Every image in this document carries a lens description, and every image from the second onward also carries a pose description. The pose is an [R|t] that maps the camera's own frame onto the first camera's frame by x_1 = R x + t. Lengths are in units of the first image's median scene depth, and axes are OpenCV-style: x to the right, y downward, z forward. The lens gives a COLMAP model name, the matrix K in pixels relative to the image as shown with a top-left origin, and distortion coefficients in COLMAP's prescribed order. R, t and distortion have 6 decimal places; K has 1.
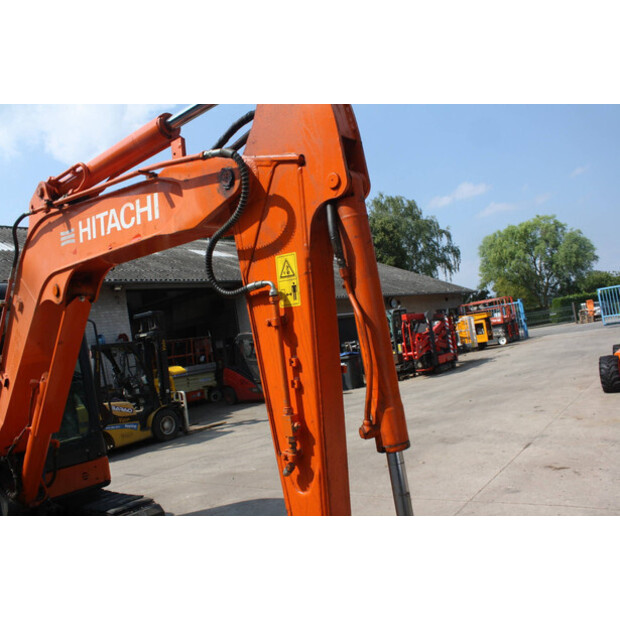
lens RADIAL K [[520.1, 0, 304.7], [0, 520.1, 324.3], [0, 0, 1]] dist [-0.156994, 0.121756]
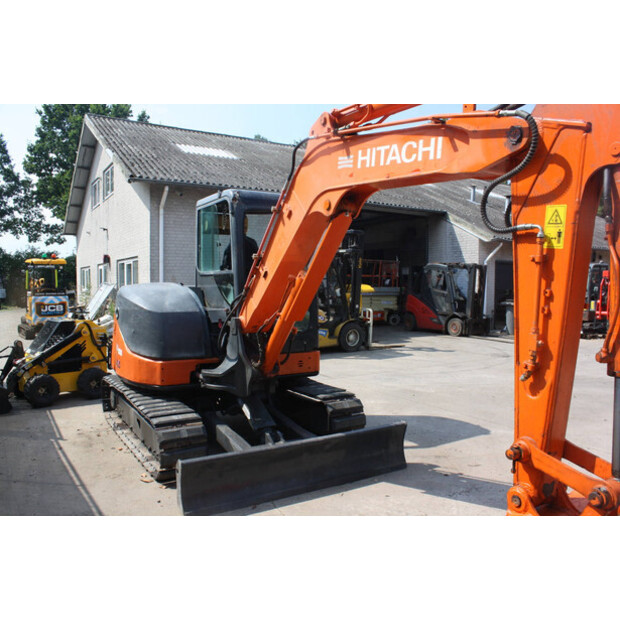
lens RADIAL K [[520.1, 0, 304.7], [0, 520.1, 319.1], [0, 0, 1]] dist [-0.156994, 0.121756]
pose [[0.932675, 0.181793, -0.311559, -0.116373], [-0.139097, 0.978174, 0.154363, 0.018811], [0.332821, -0.100634, 0.937605, -0.221168]]
